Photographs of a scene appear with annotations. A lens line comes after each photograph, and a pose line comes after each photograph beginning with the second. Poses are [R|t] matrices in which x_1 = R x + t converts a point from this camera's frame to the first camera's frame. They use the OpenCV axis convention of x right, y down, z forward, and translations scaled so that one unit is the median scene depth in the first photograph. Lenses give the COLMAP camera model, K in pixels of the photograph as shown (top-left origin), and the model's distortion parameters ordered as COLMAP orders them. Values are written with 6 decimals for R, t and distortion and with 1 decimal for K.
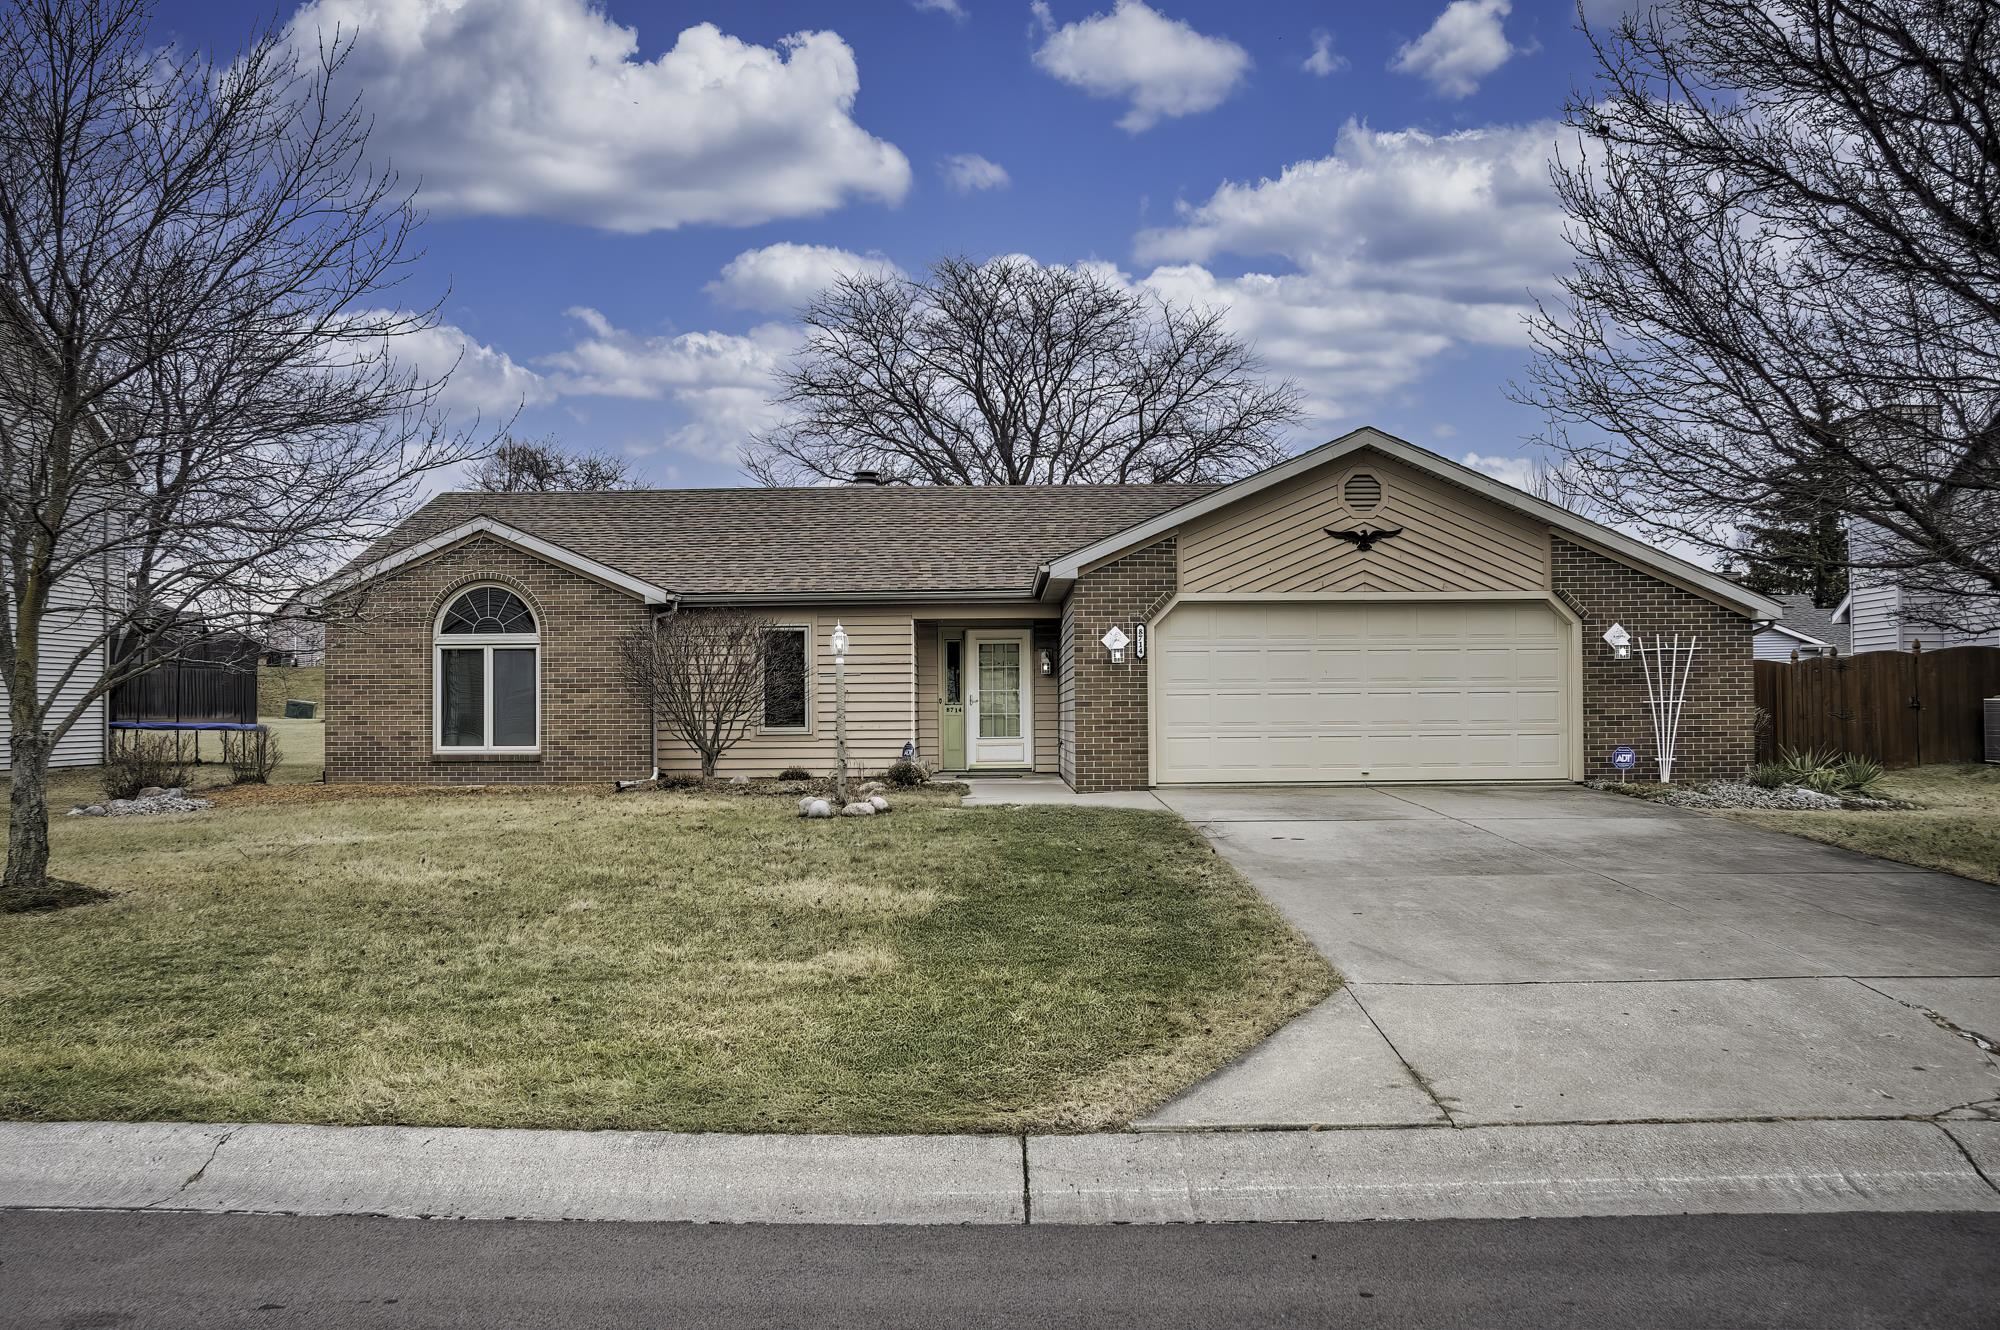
lens RADIAL K [[1560.4, 0, 1000.0], [0, 1560.4, 666.5], [0, 0, 1]] dist [-0.006955, -0.001523]
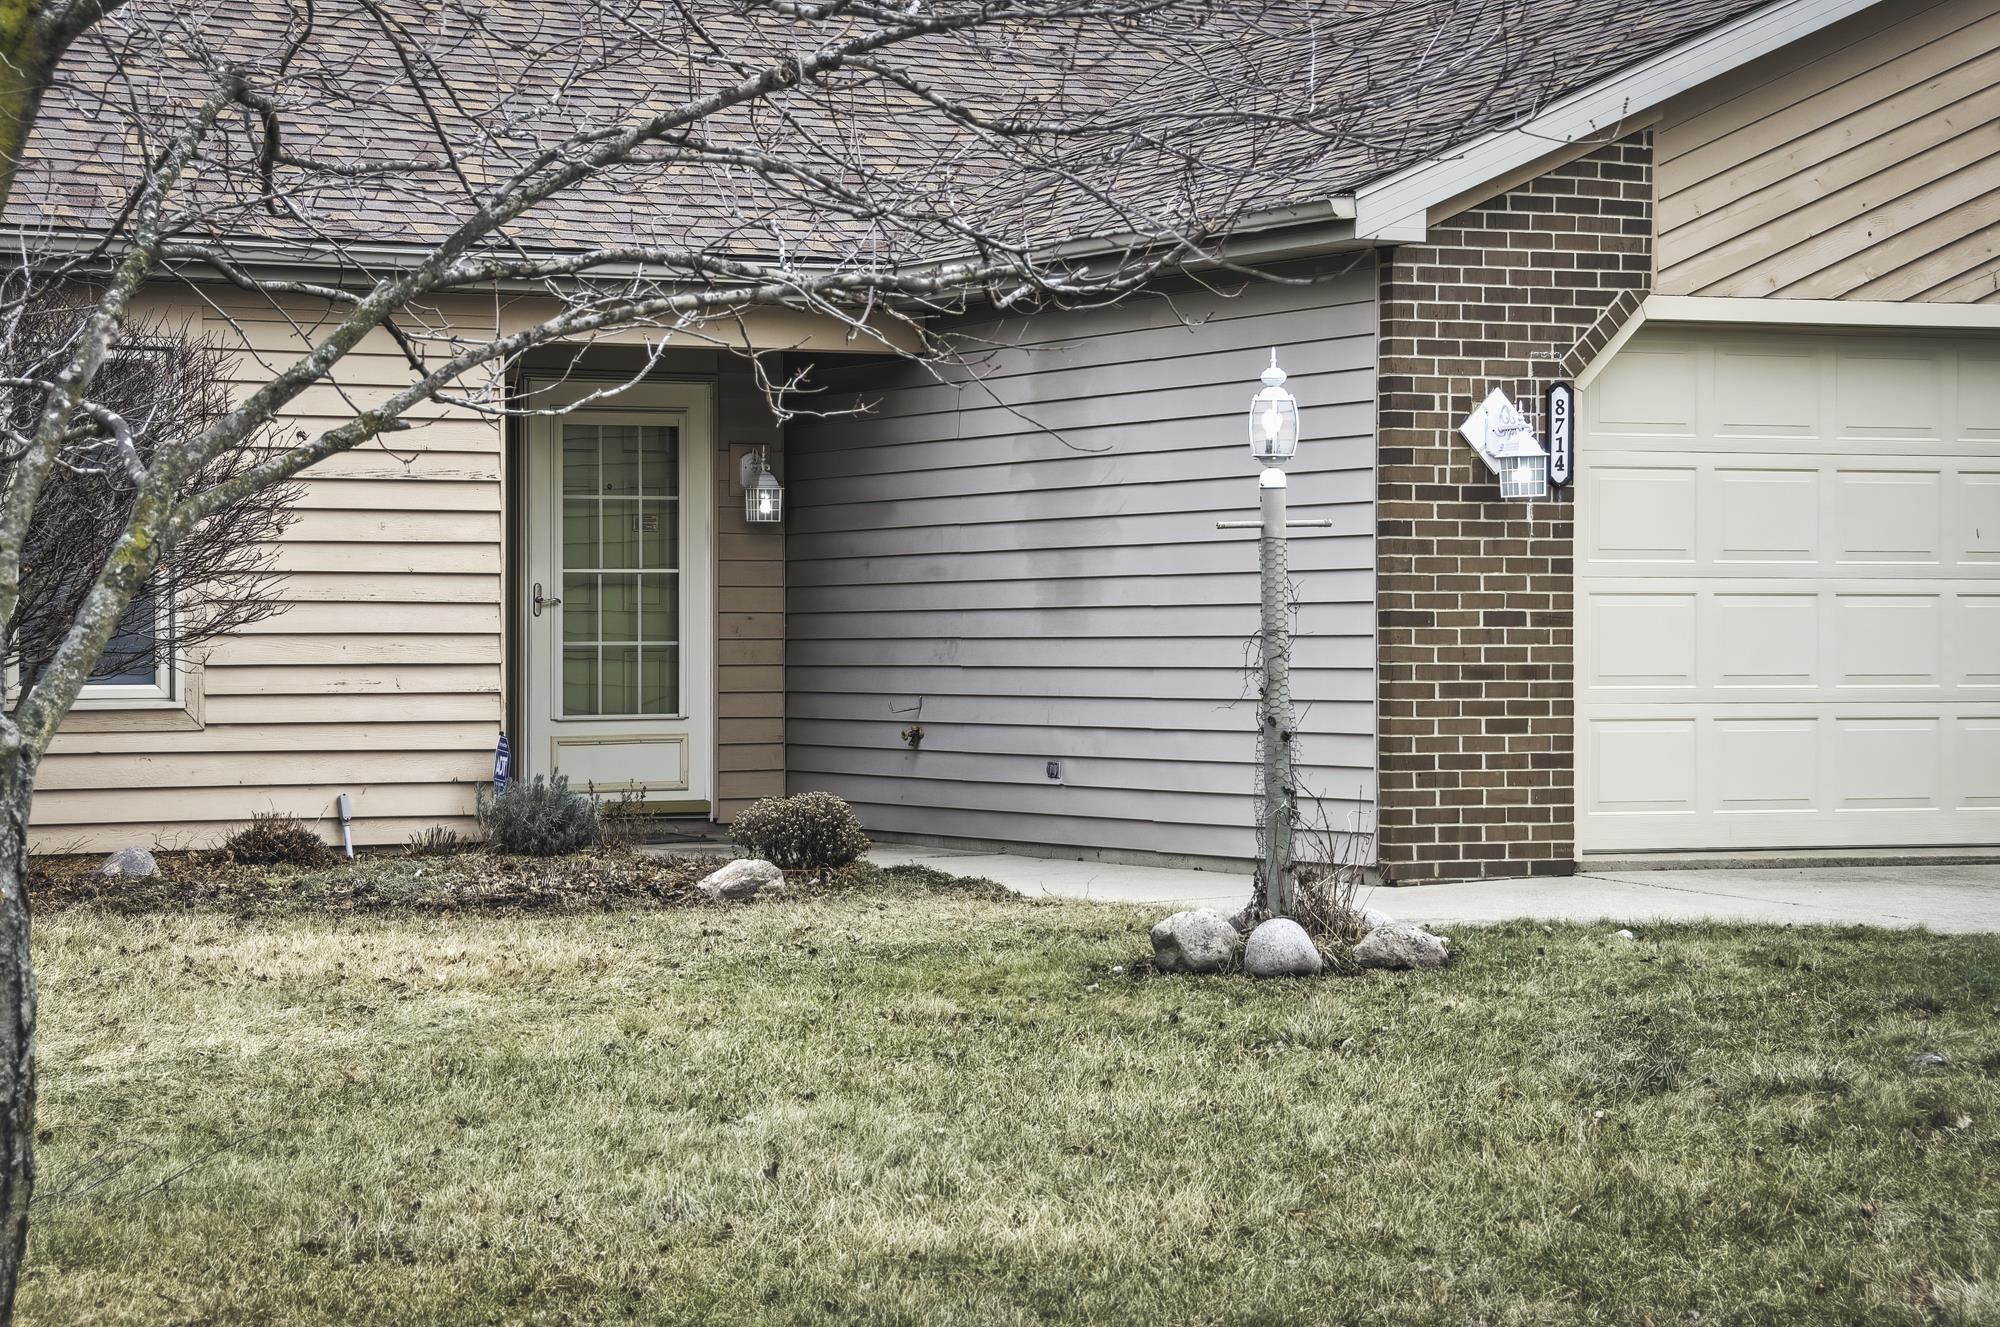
lens RADIAL K [[4674.3, 0, 999.4], [0, 4674.3, 664.4], [0, 0, 1]] dist [0.204652, 0.000000]
pose [[0.905792, 0.002362, 0.423716, -0.450704], [-0.018606, 0.999242, 0.034203, 0.001045], [-0.423314, -0.038864, 0.905149, 0.127471]]
